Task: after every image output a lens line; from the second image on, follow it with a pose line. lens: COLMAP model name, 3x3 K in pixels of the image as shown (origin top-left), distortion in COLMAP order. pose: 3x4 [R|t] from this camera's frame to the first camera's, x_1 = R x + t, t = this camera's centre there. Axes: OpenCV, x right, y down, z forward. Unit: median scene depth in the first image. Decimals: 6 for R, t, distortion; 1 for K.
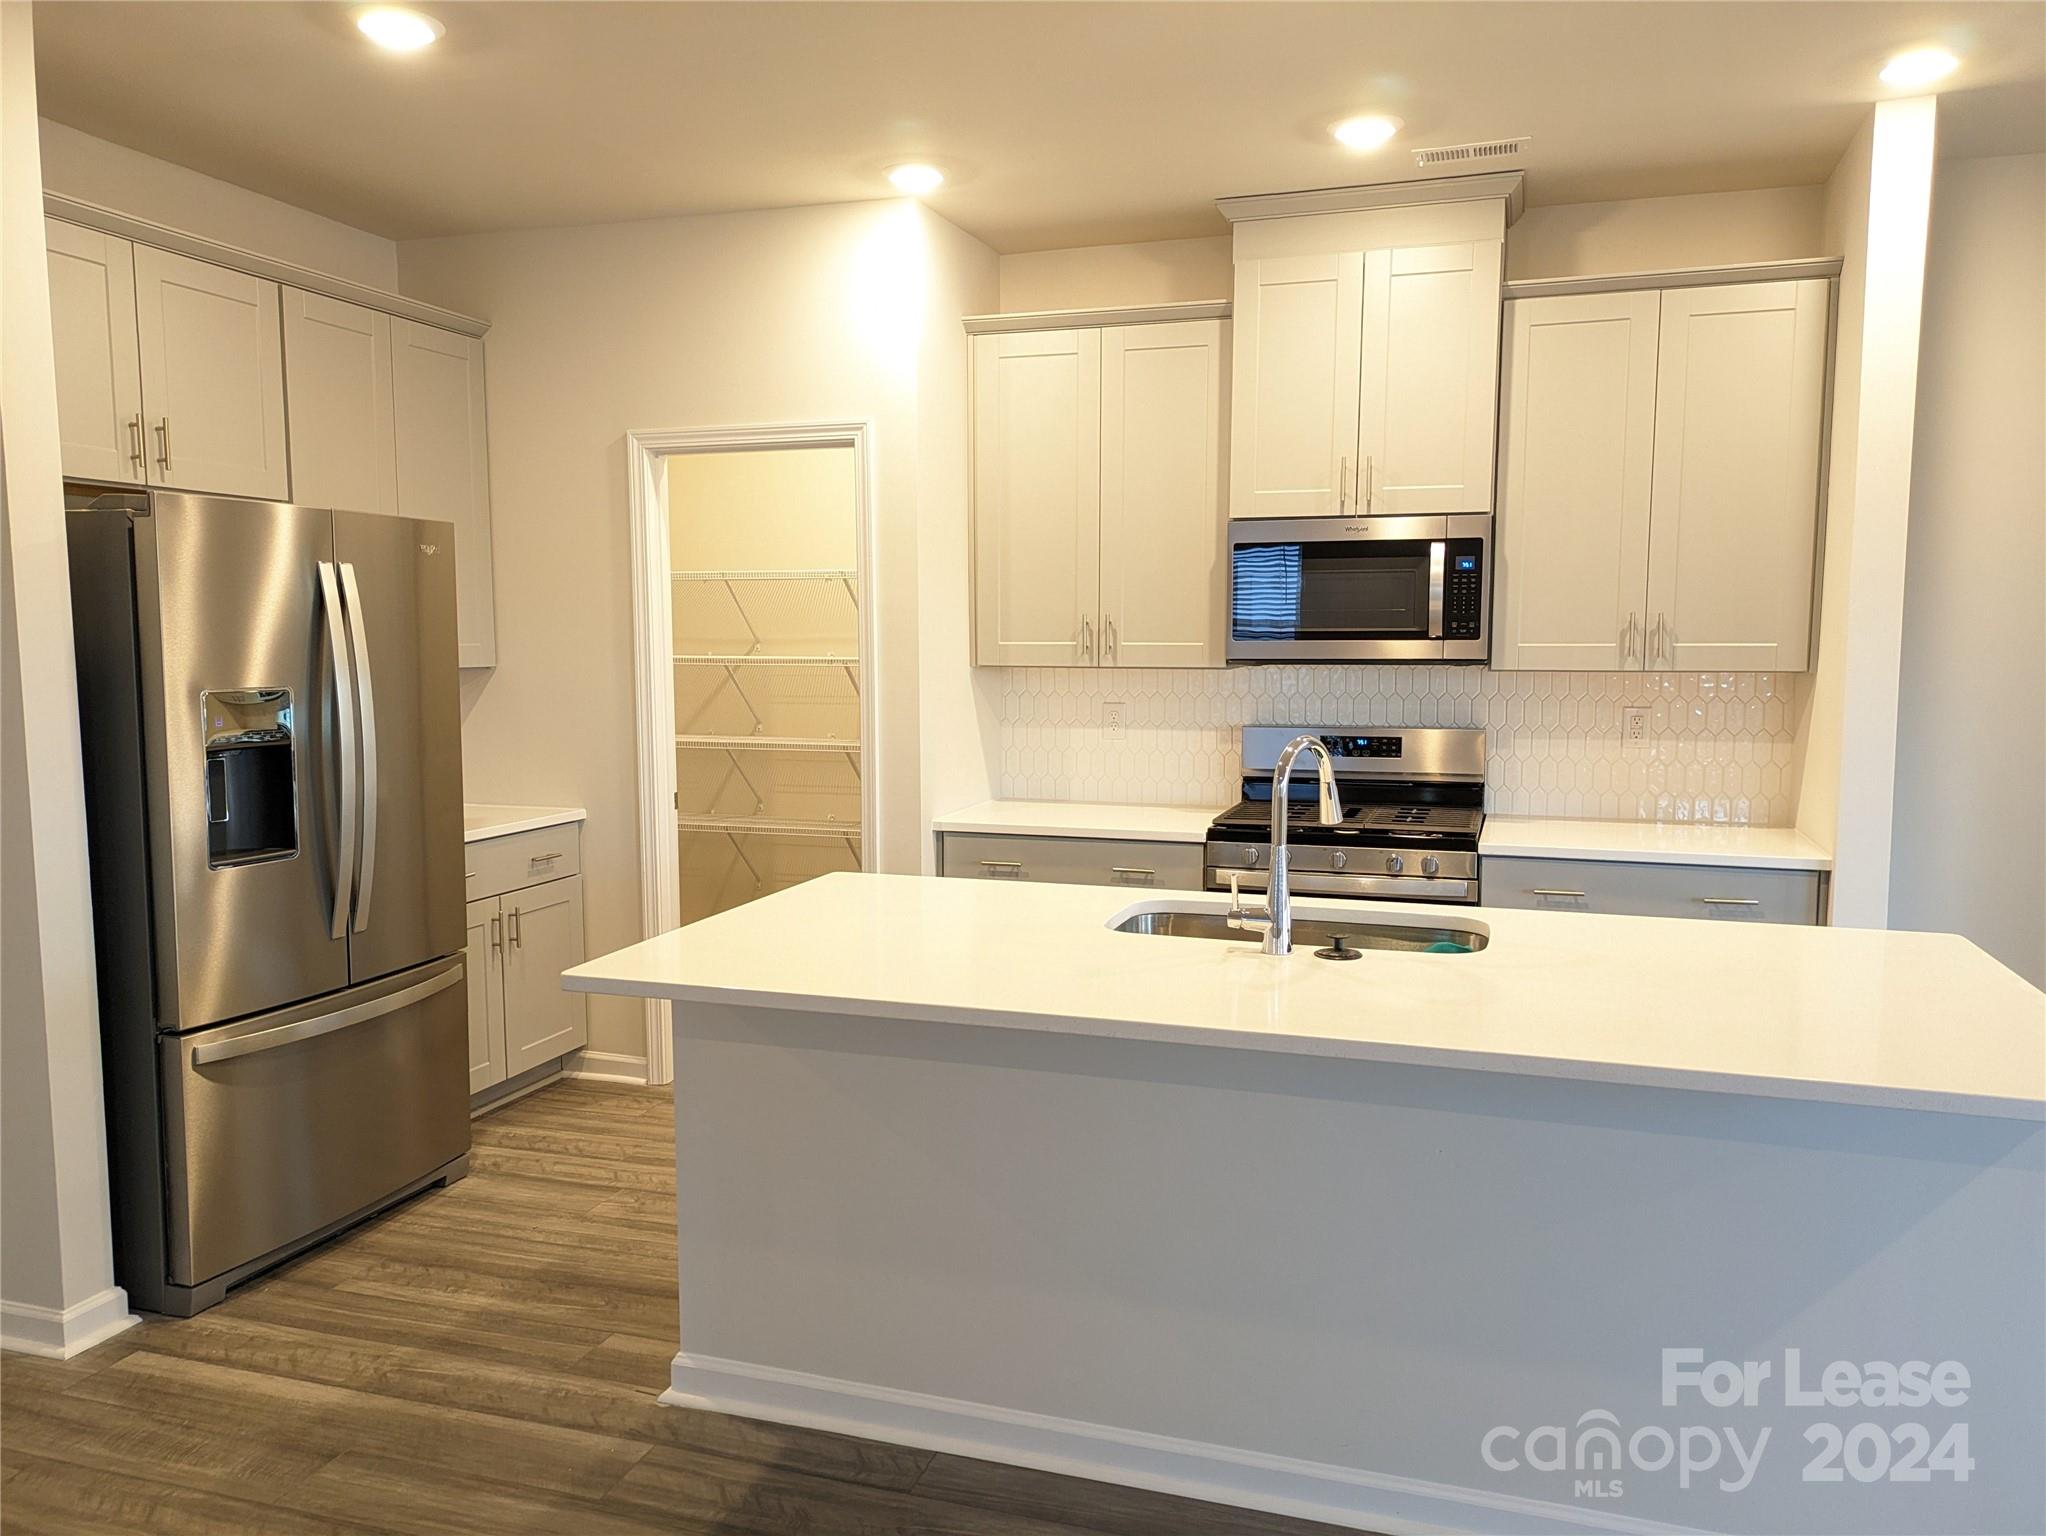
lens RADIAL K [[1504.2, 0, 1023.0], [0, 1504.2, 768.0], [0, 0, 1]] dist [0.082231, -0.078854]
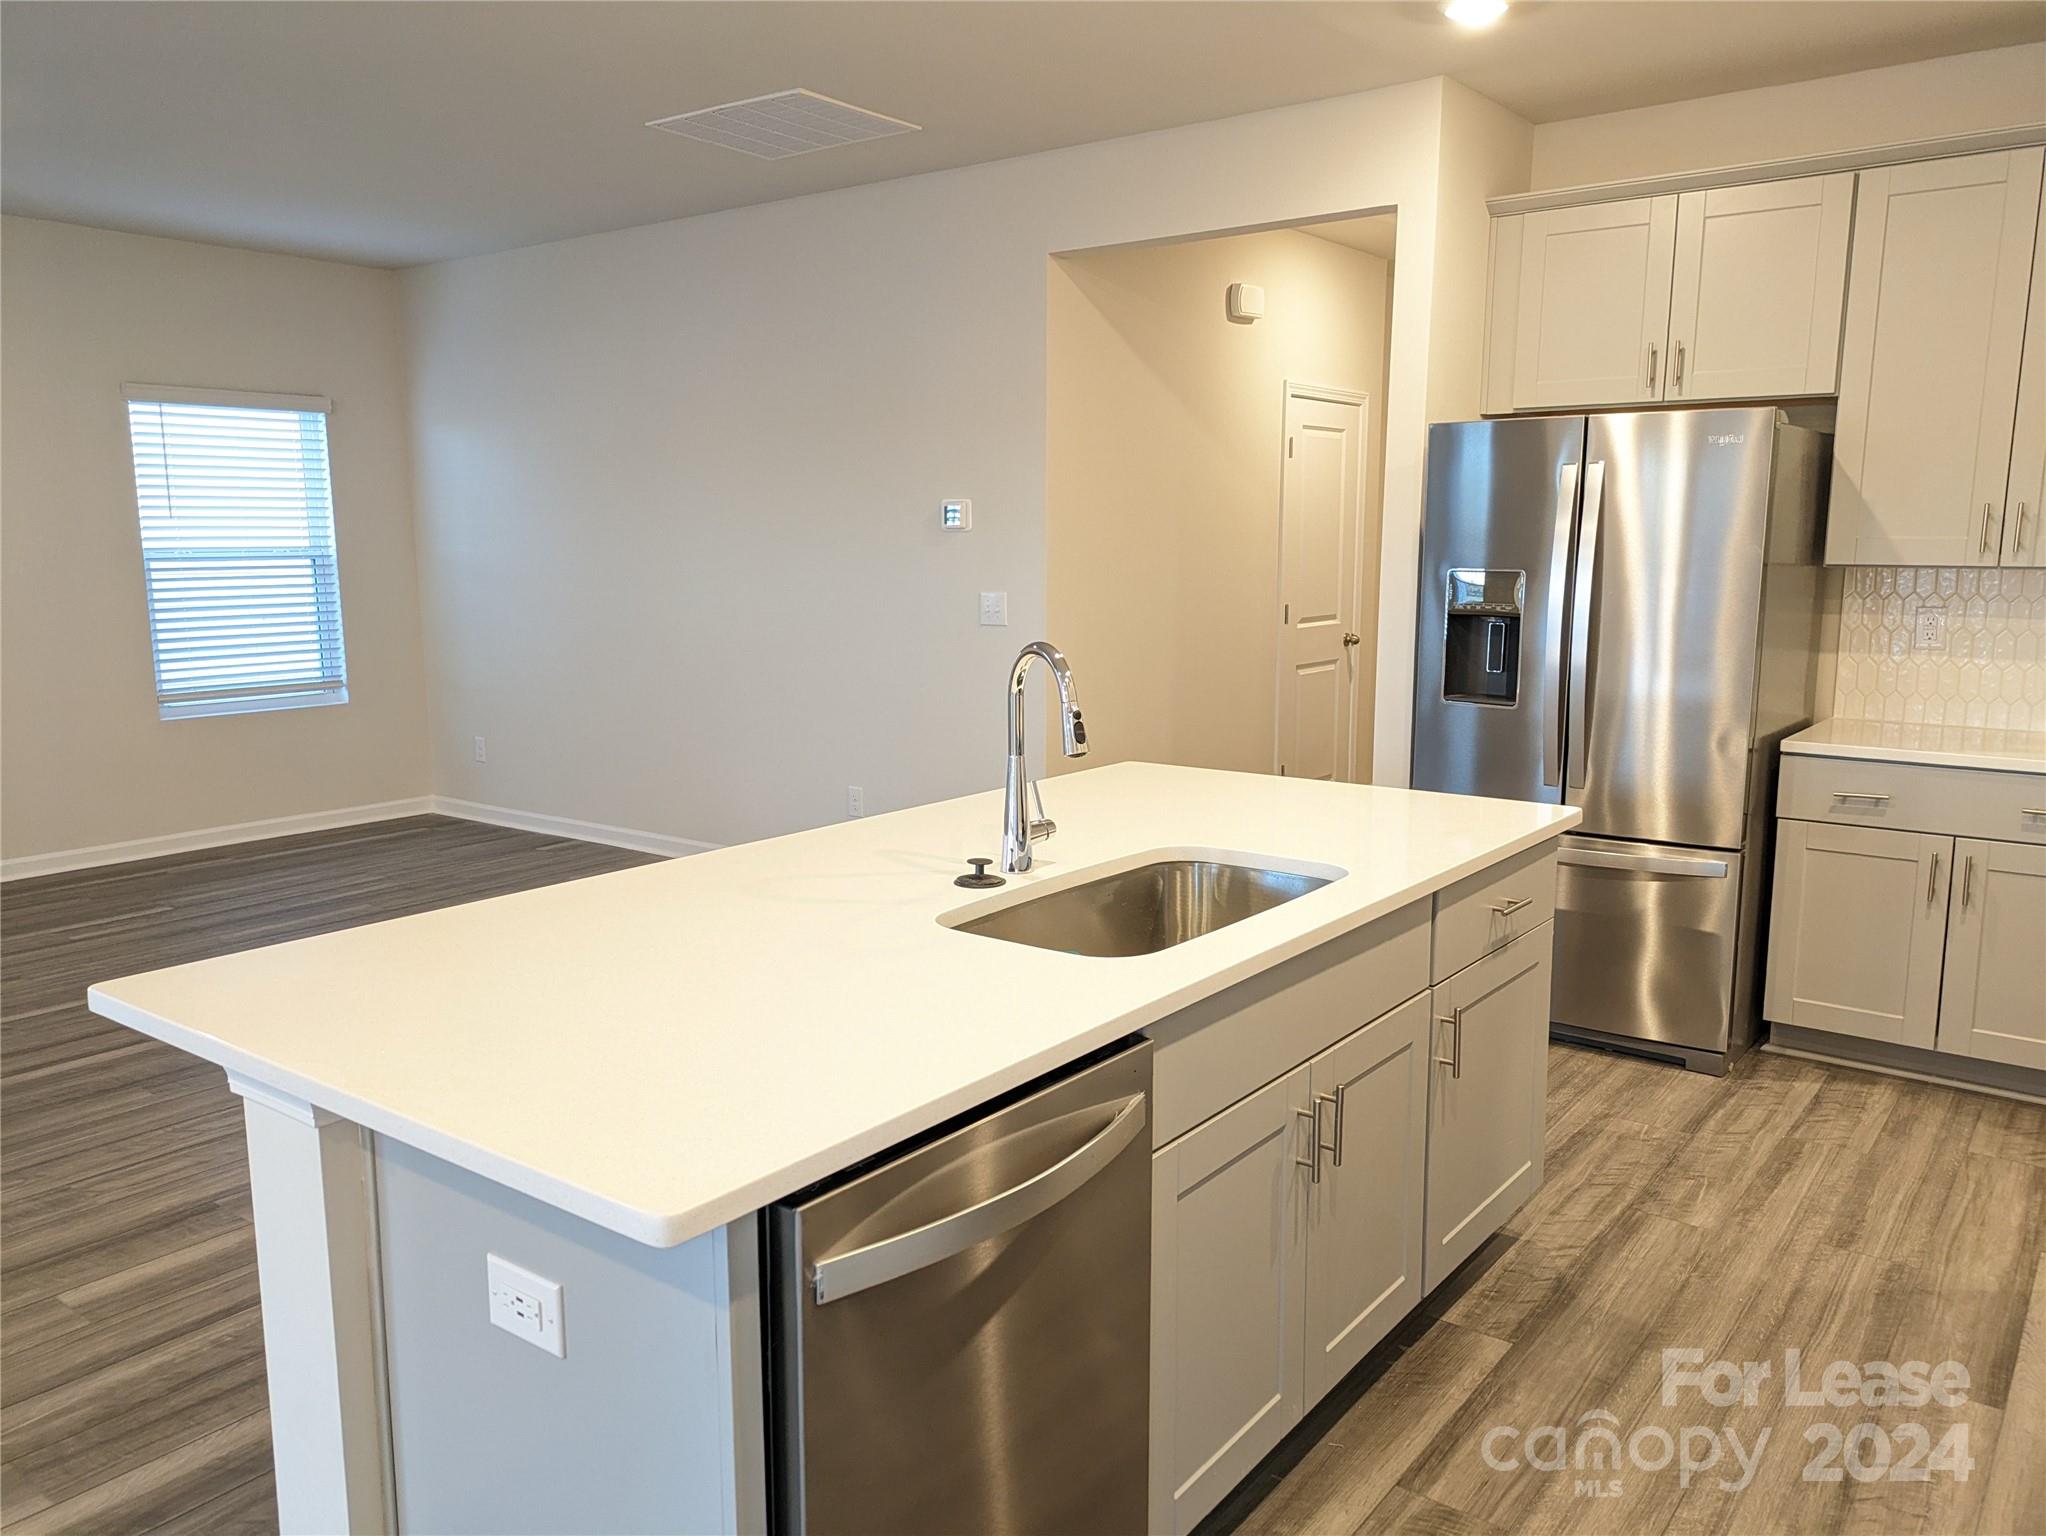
lens RADIAL K [[1504.2, 0, 1023.0], [0, 1504.2, 768.0], [0, 0, 1]] dist [0.082231, -0.078854]
pose [[-0.324795, 0.147813, -0.934162, 0.636026], [-0.085971, 0.979009, 0.184800, -0.069108], [0.941869, 0.140333, -0.305270, 0.792549]]
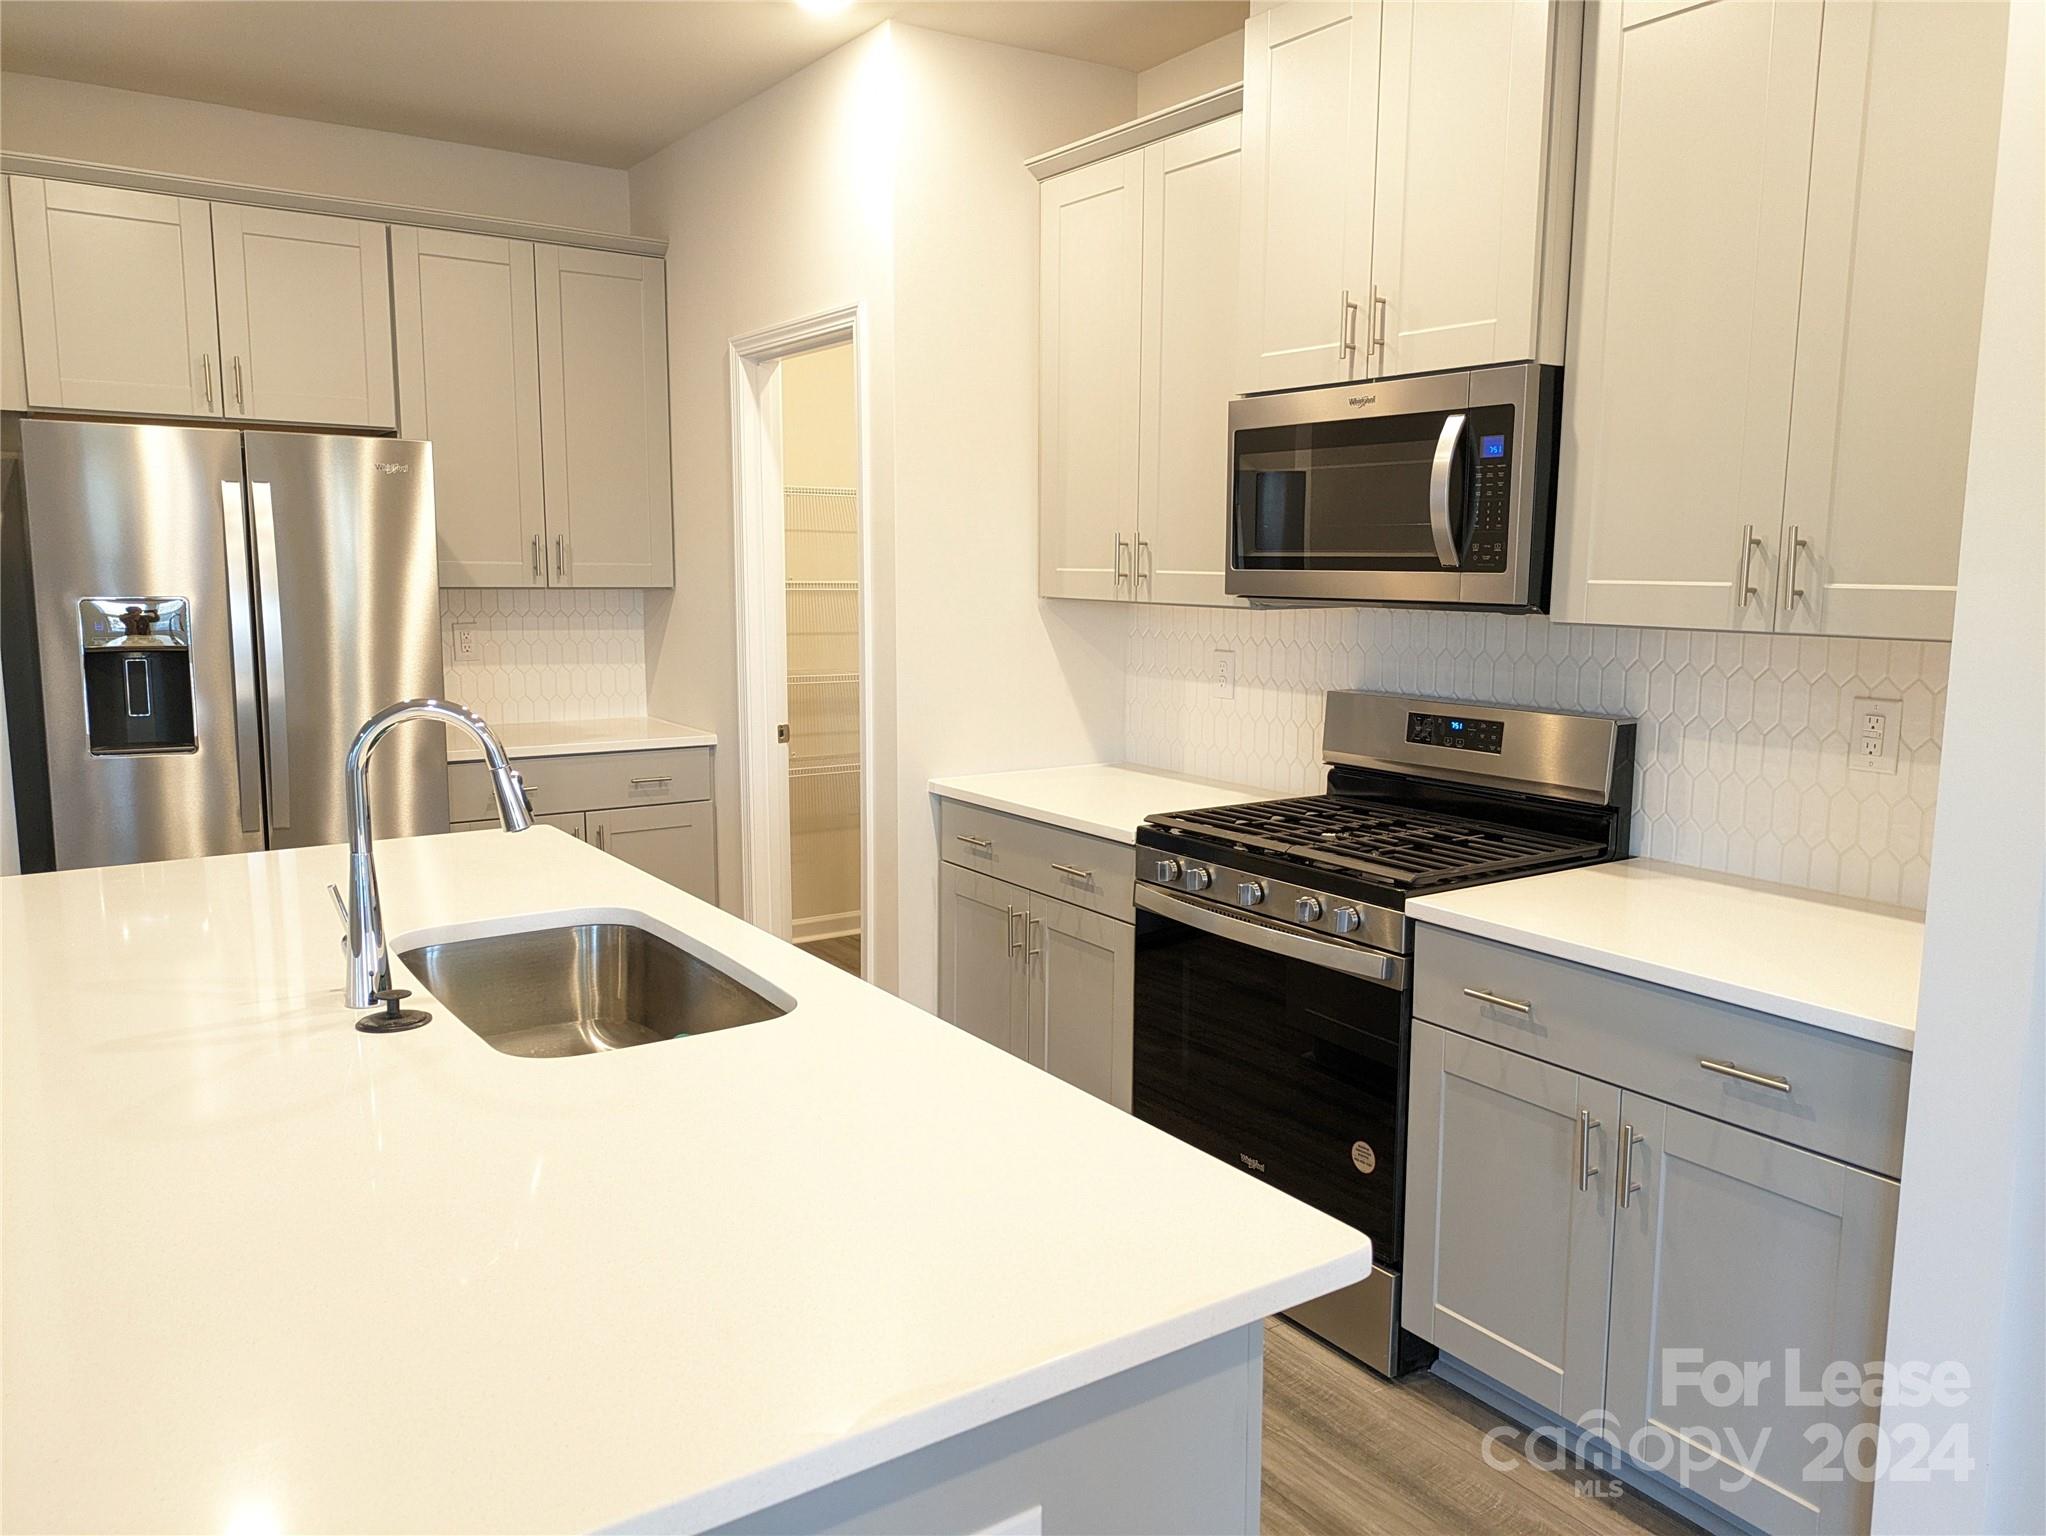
lens RADIAL K [[1504.2, 0, 1023.0], [0, 1504.2, 768.0], [0, 0, 1]] dist [0.082231, -0.078854]
pose [[0.791435, 0.091625, -0.604347, 0.518039], [-0.062484, 0.995649, 0.069123, -0.035307], [0.608052, -0.016944, 0.793717, 0.384798]]
